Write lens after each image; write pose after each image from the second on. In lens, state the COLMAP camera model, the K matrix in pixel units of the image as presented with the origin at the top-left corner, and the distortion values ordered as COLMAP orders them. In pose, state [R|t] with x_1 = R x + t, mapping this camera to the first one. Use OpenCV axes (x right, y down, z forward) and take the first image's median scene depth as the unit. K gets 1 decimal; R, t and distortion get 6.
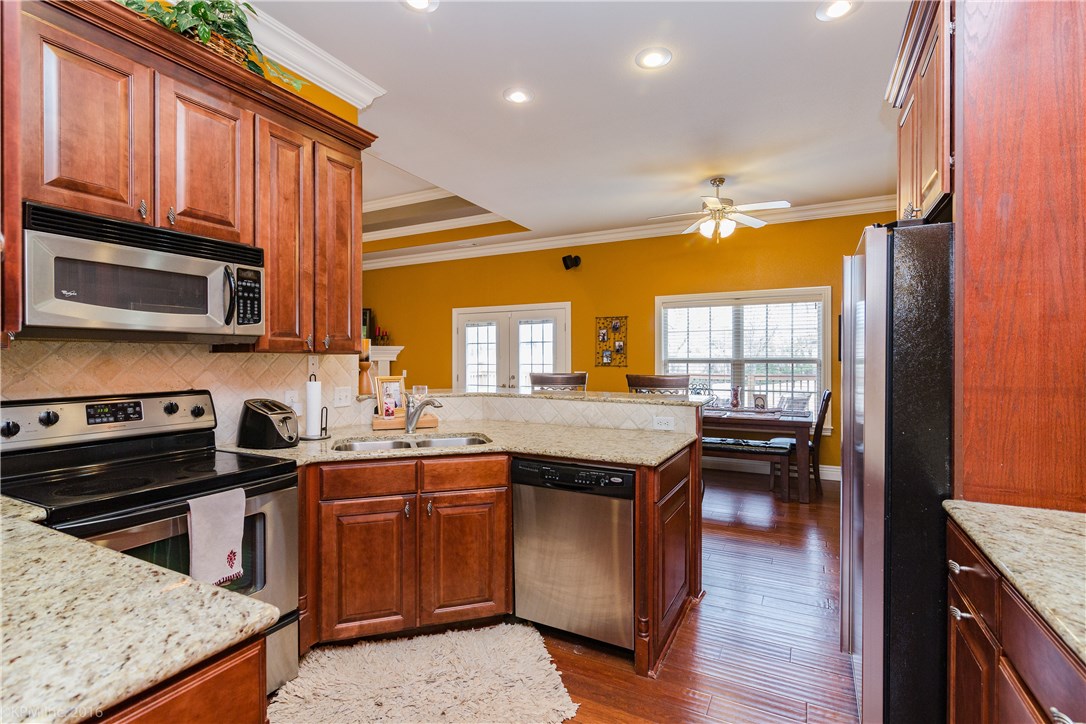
lens RADIAL K [[500.9, 0, 555.3], [0, 500.9, 360.3], [0, 0, 1]] dist [0.000867, 0.000262]
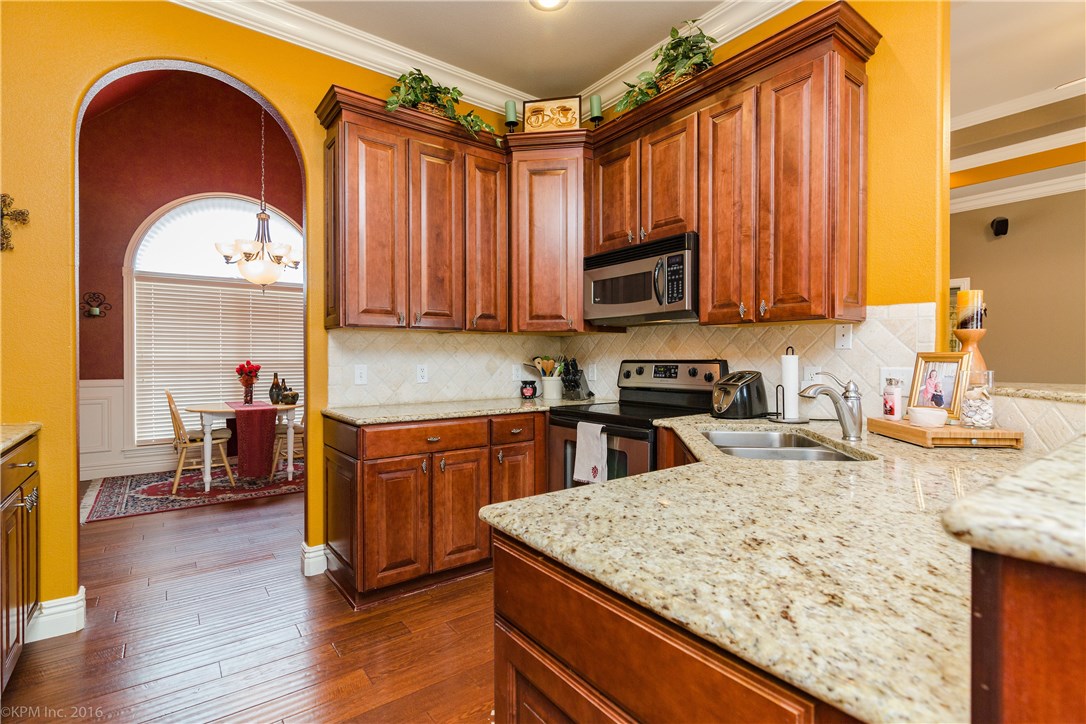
lens RADIAL K [[500.9, 0, 555.3], [0, 500.9, 360.3], [0, 0, 1]] dist [0.000867, 0.000262]
pose [[-0.414950, 0.007131, -0.909816, 0.572964], [0.001768, 0.999974, 0.007031, 0.055428], [0.909842, 0.001309, -0.414952, 1.224203]]
